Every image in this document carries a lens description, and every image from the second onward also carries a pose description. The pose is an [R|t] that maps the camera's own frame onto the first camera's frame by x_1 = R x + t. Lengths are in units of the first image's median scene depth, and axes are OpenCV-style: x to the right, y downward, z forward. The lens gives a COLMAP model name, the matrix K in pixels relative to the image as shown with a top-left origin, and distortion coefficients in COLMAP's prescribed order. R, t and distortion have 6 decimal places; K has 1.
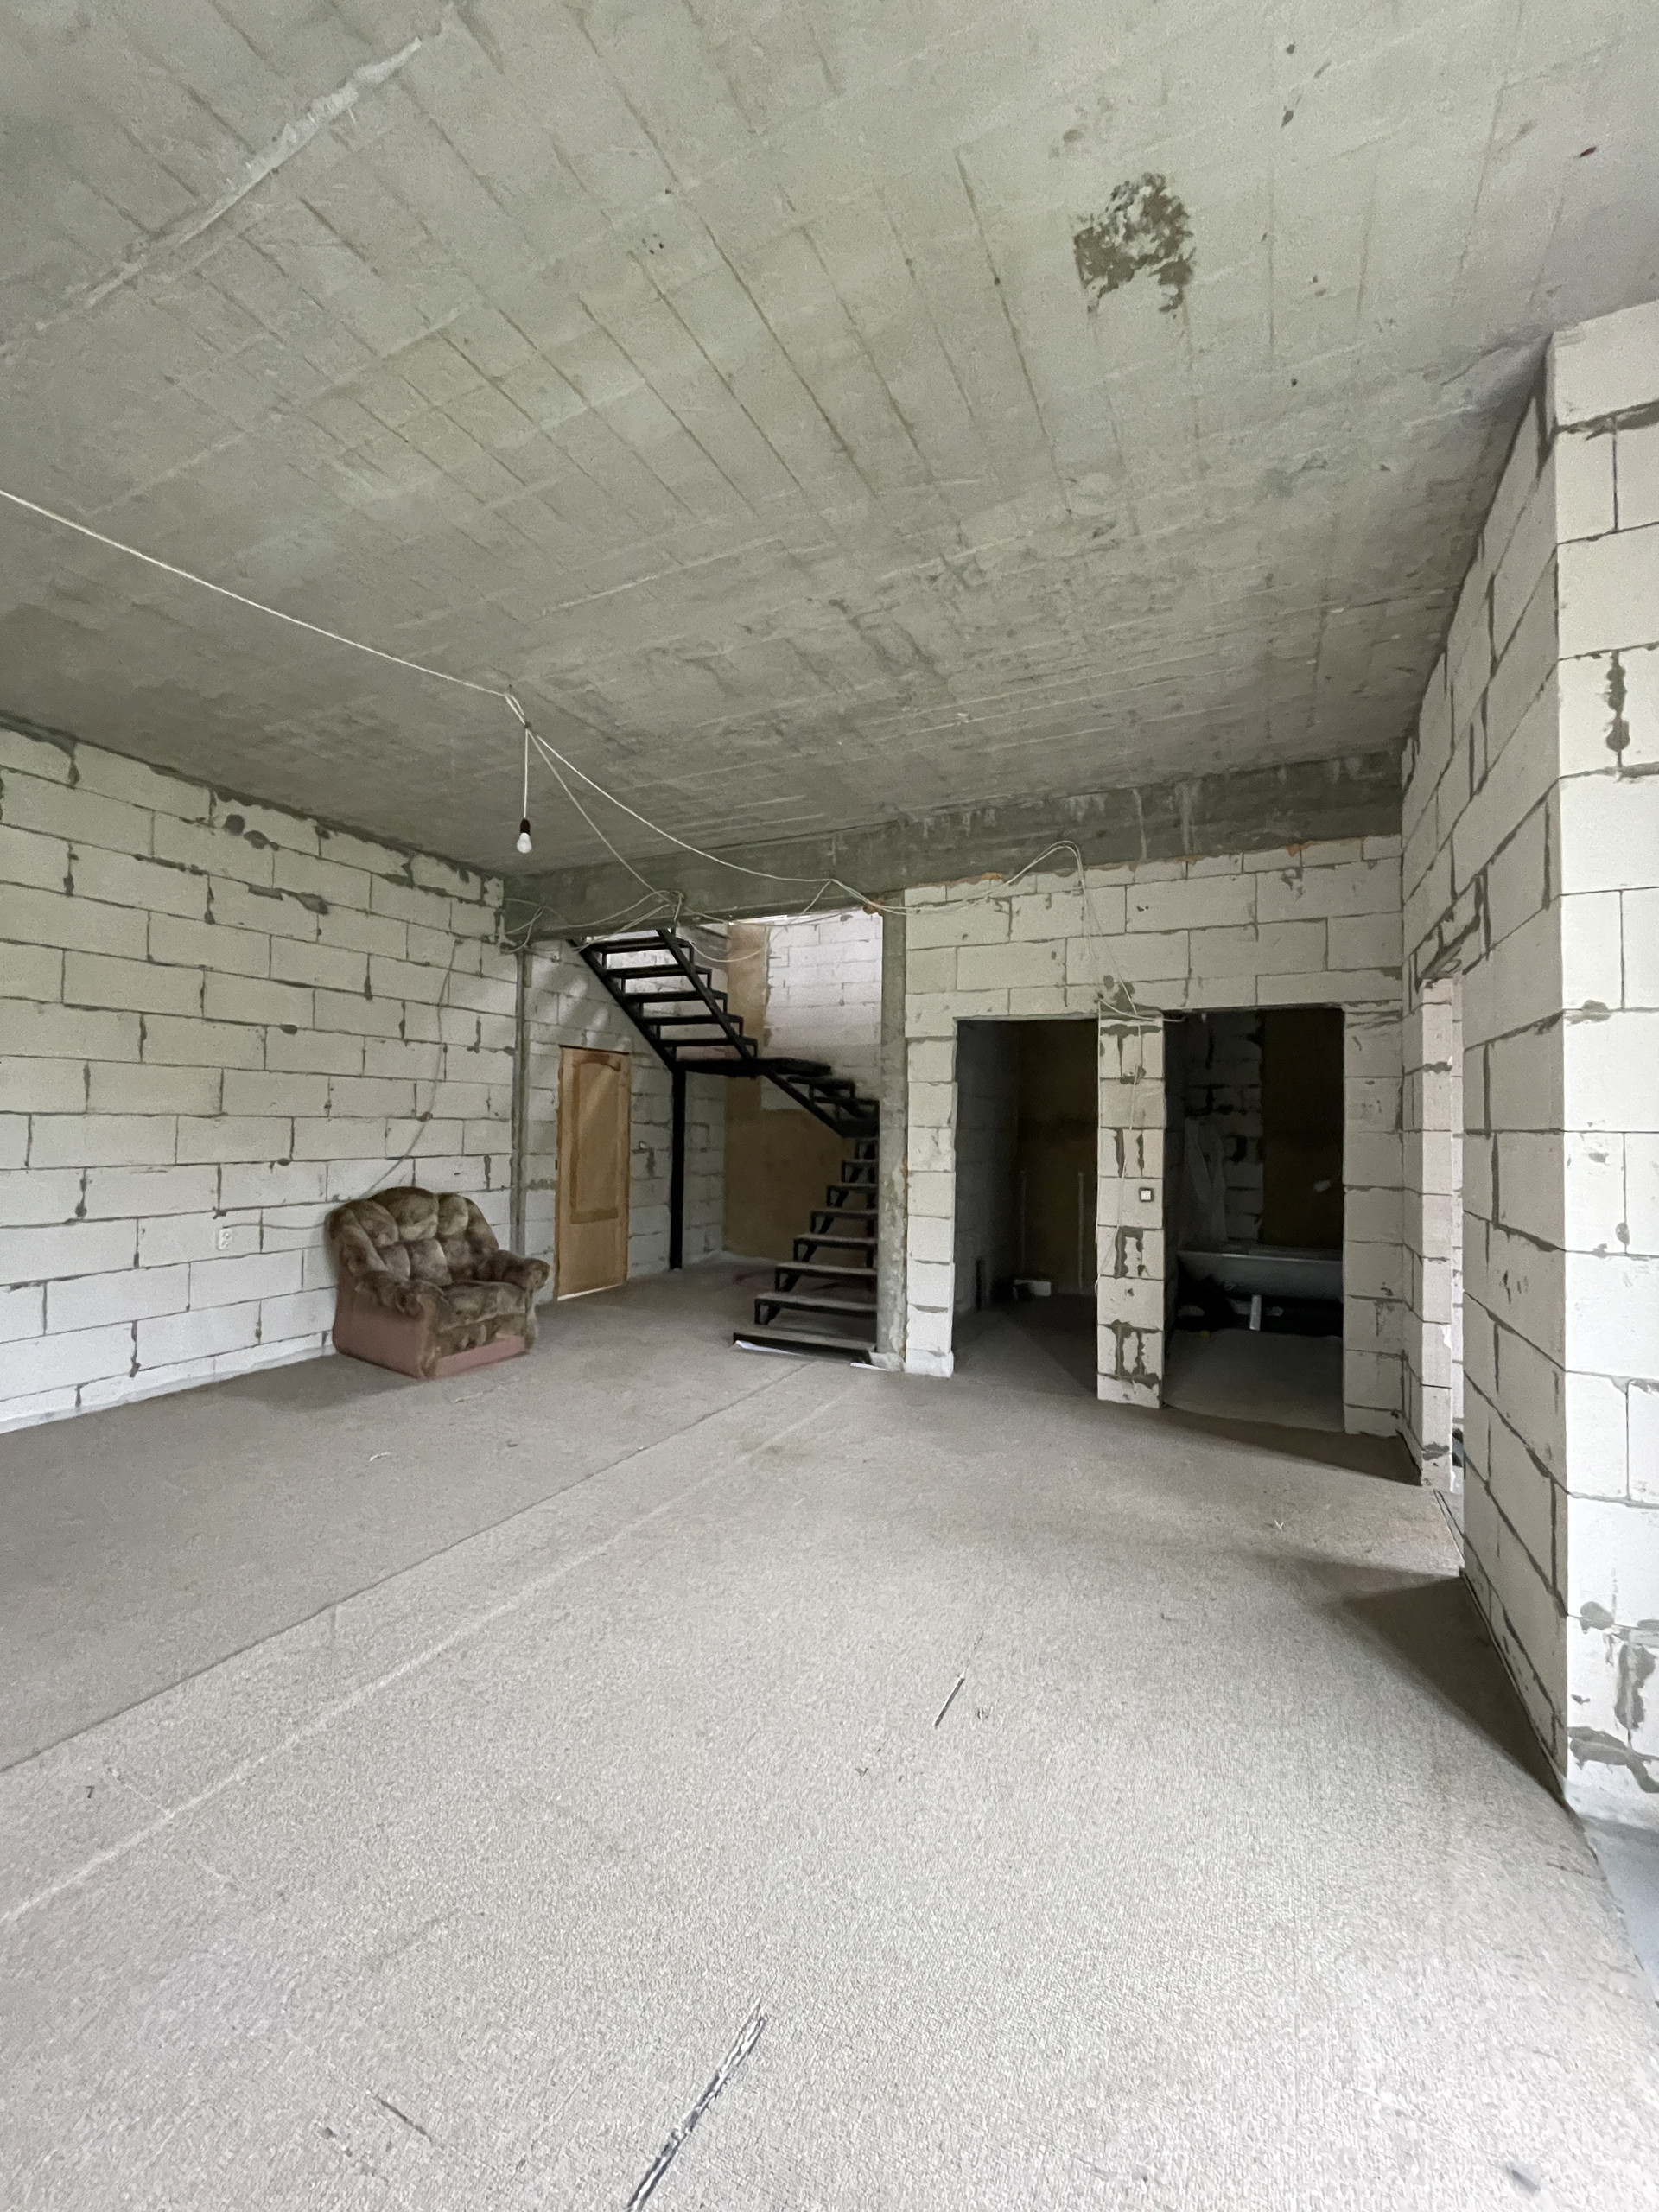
lens RADIAL K [[887.6, 0, 828.0], [0, 887.6, 1100.5], [0, 0, 1]] dist [-0.000665, -0.000109]
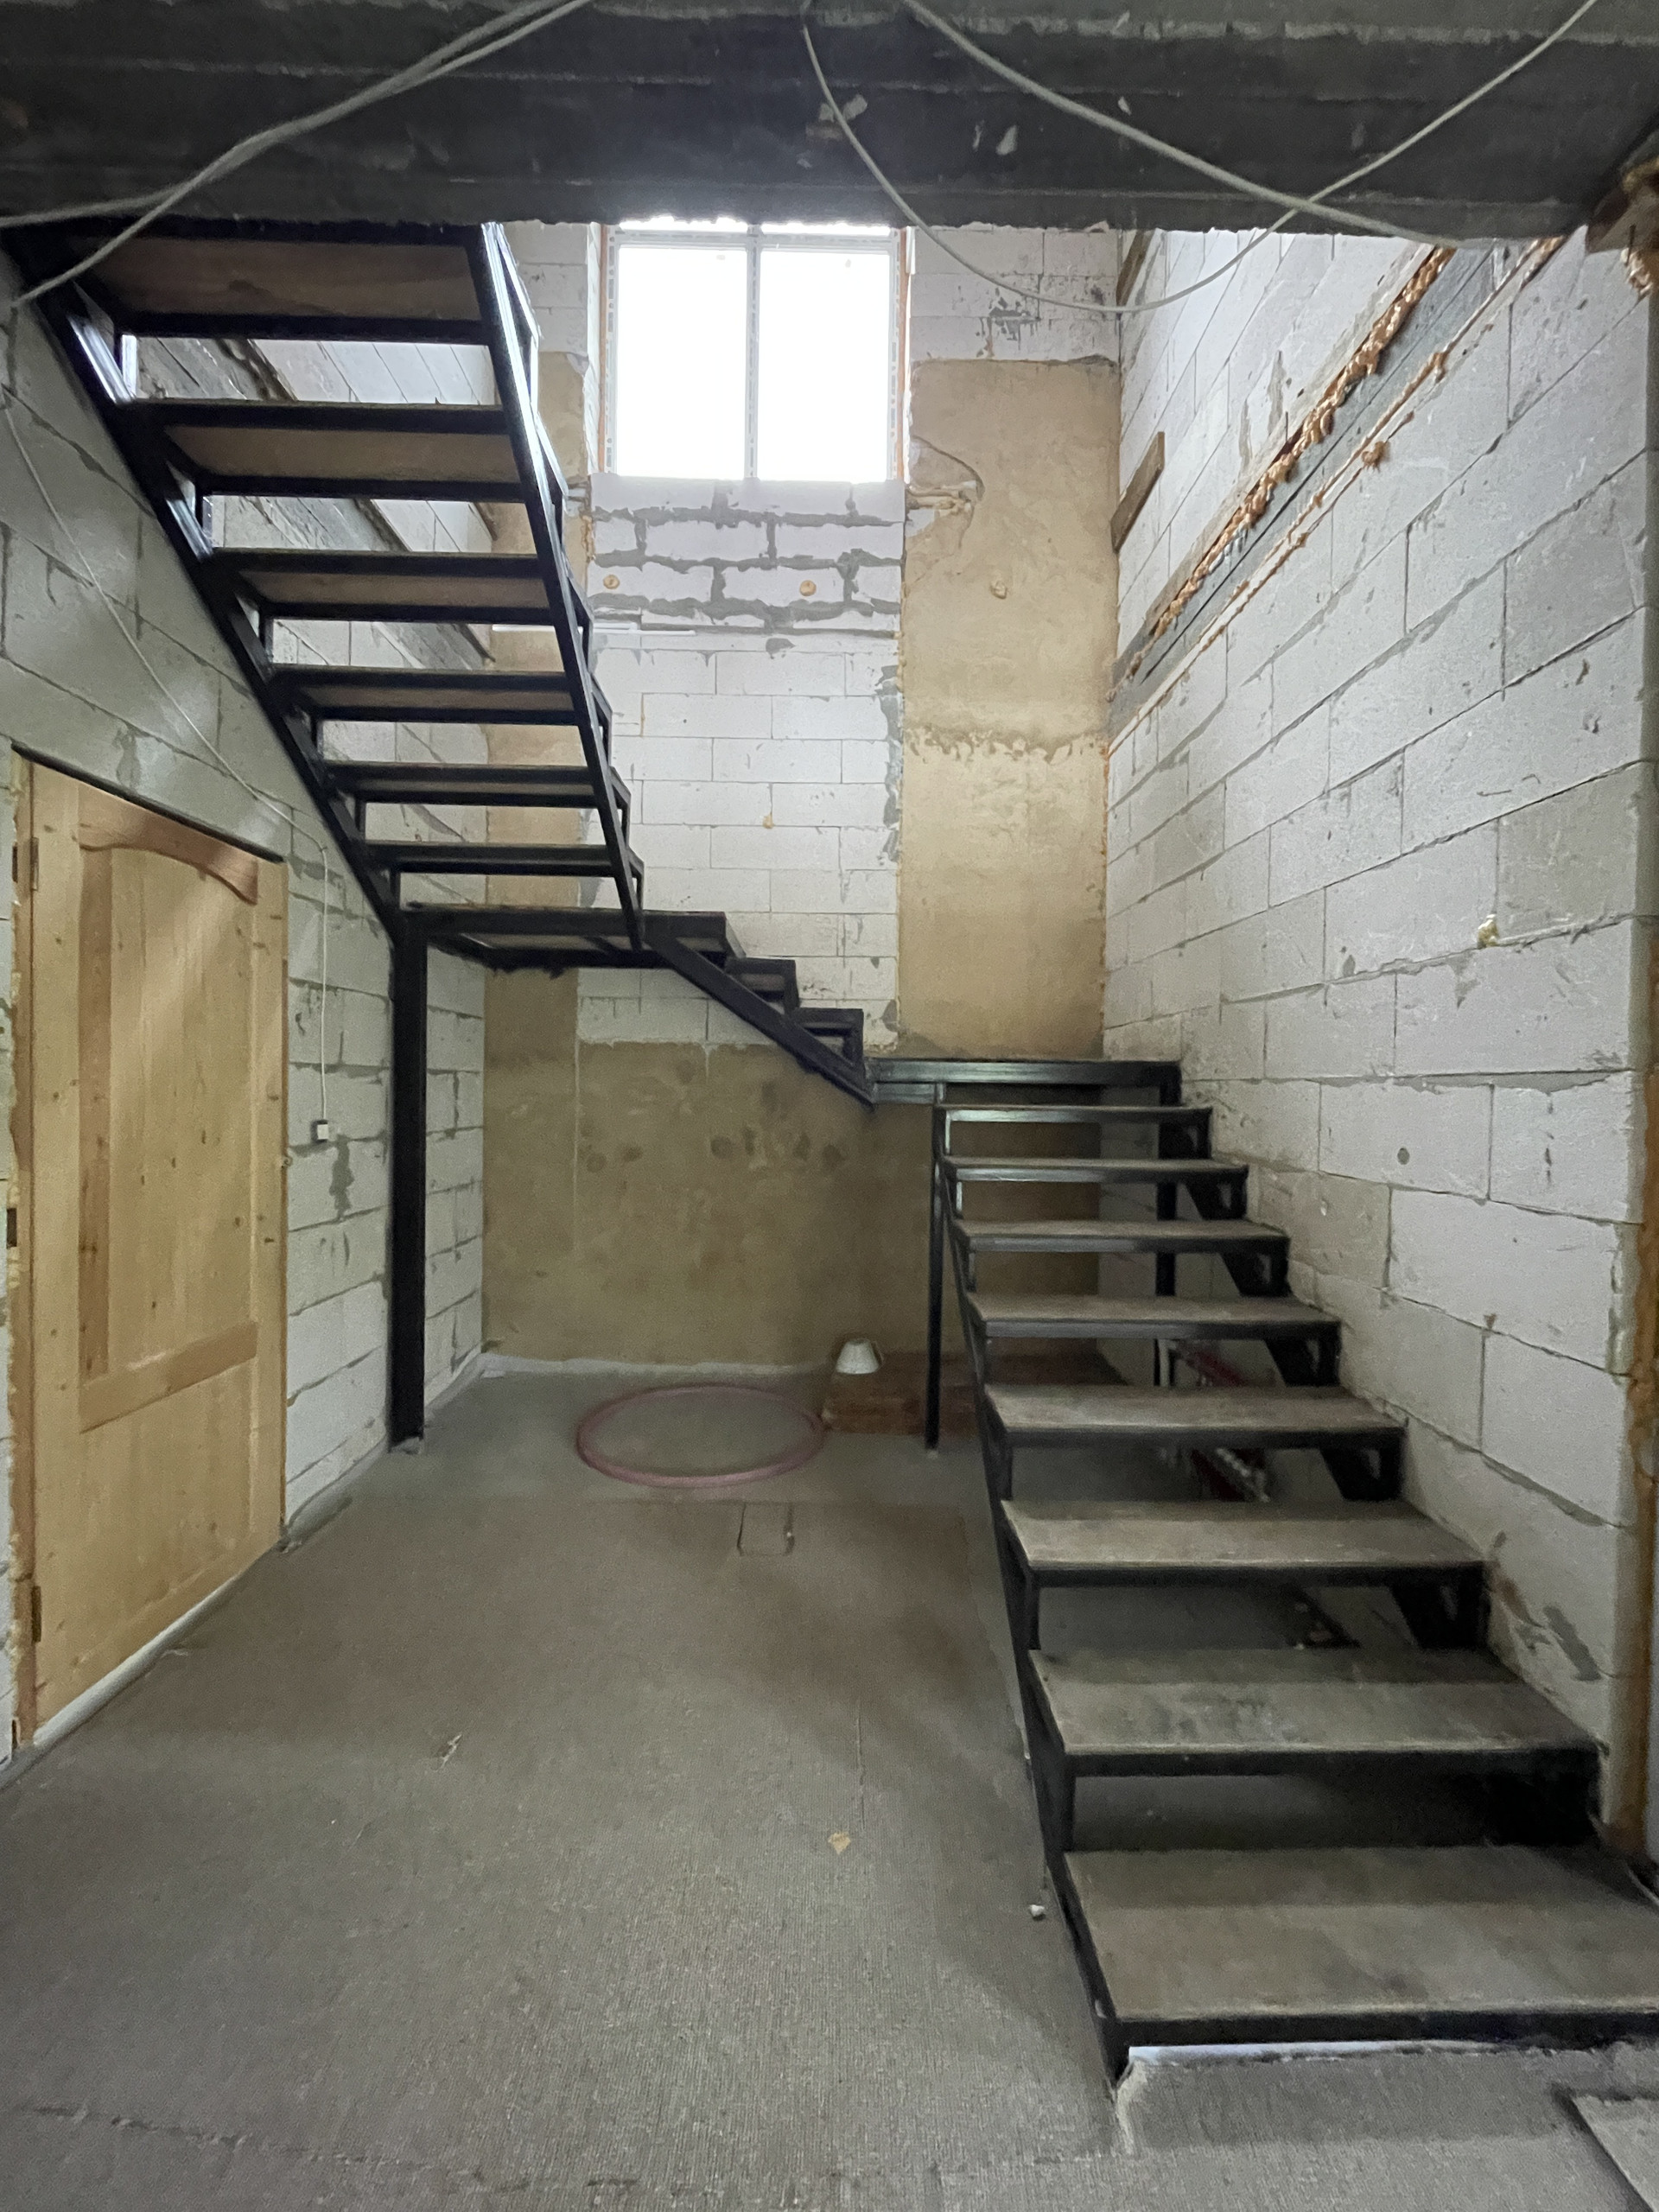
lens RADIAL K [[893.4, 0, 828.5], [0, 893.4, 1099.9], [0, 0, 1]] dist [-0.000478, -0.000262]
pose [[0.895065, -0.005902, 0.445897, -0.308230], [-0.015310, 0.998916, 0.043954, 0.032184], [-0.445673, -0.046168, 0.894005, 0.977691]]
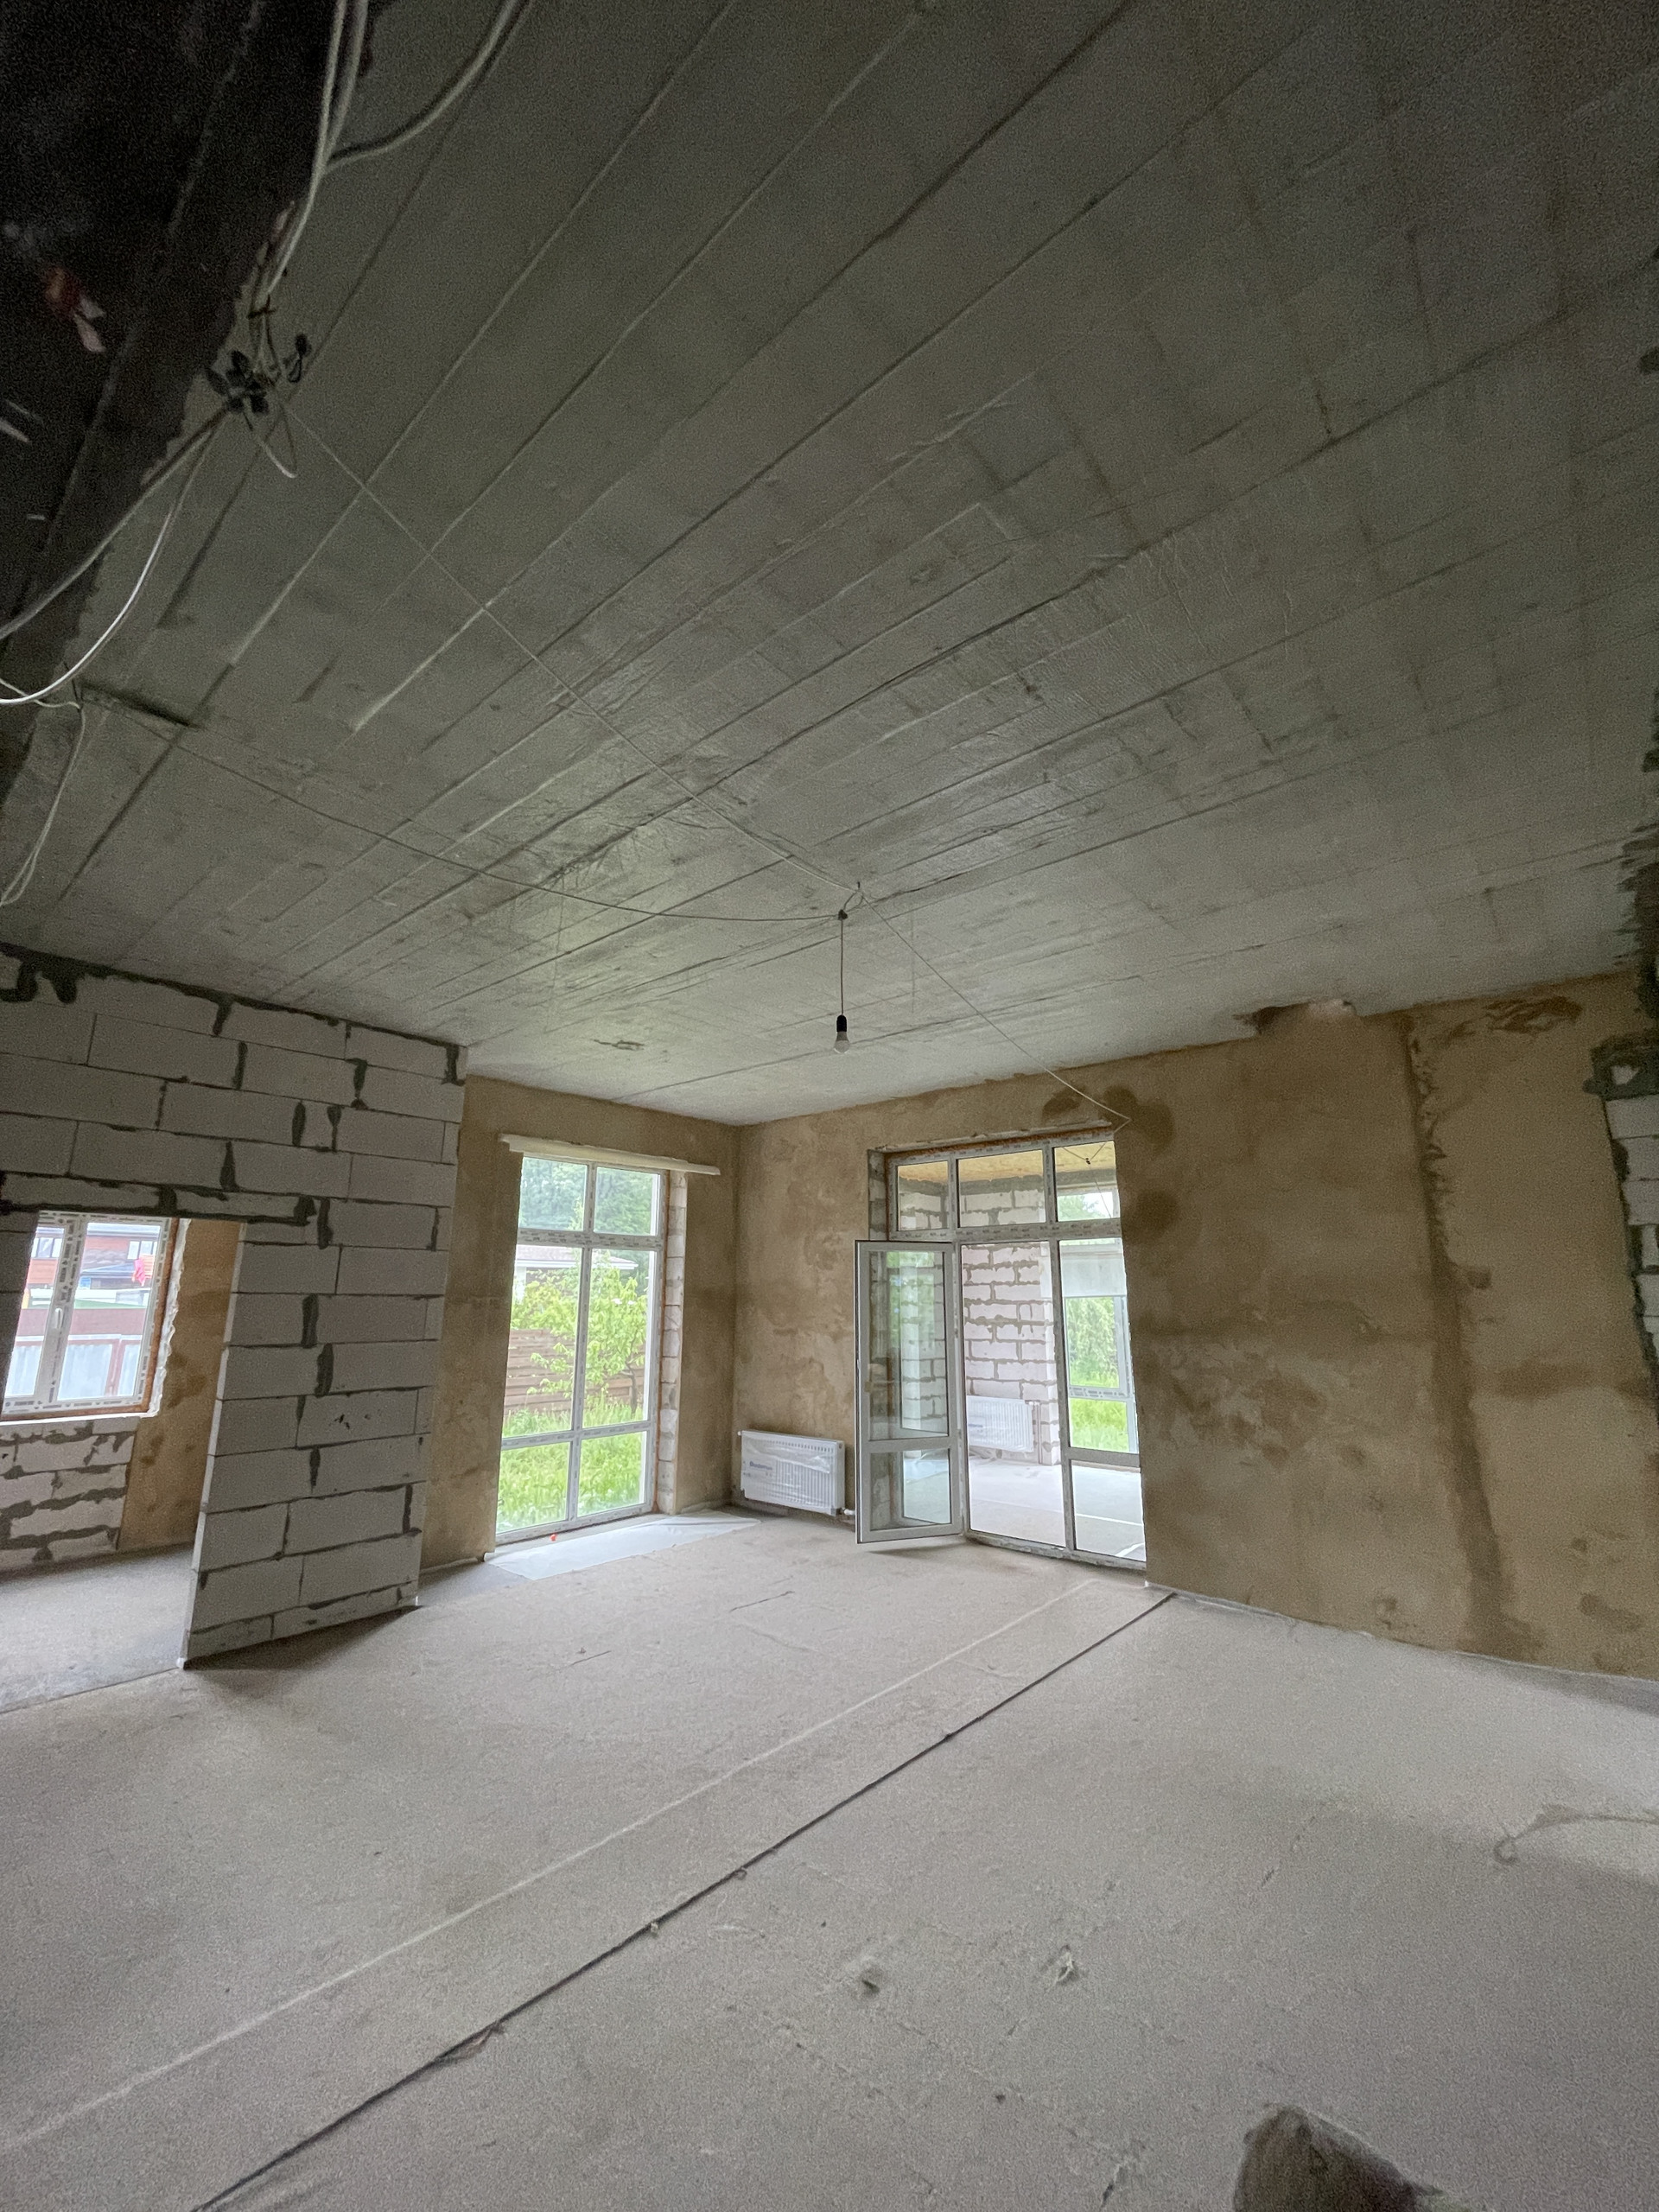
lens RADIAL K [[893.6, 0, 832.9], [0, 893.6, 1097.1], [0, 0, 1]] dist [-0.007519, -0.000001]
pose [[-0.968218, 0.041553, 0.246630, -0.405049], [-0.019833, 0.970241, -0.241329, -0.019572], [-0.249318, -0.238551, -0.938581, 1.344279]]
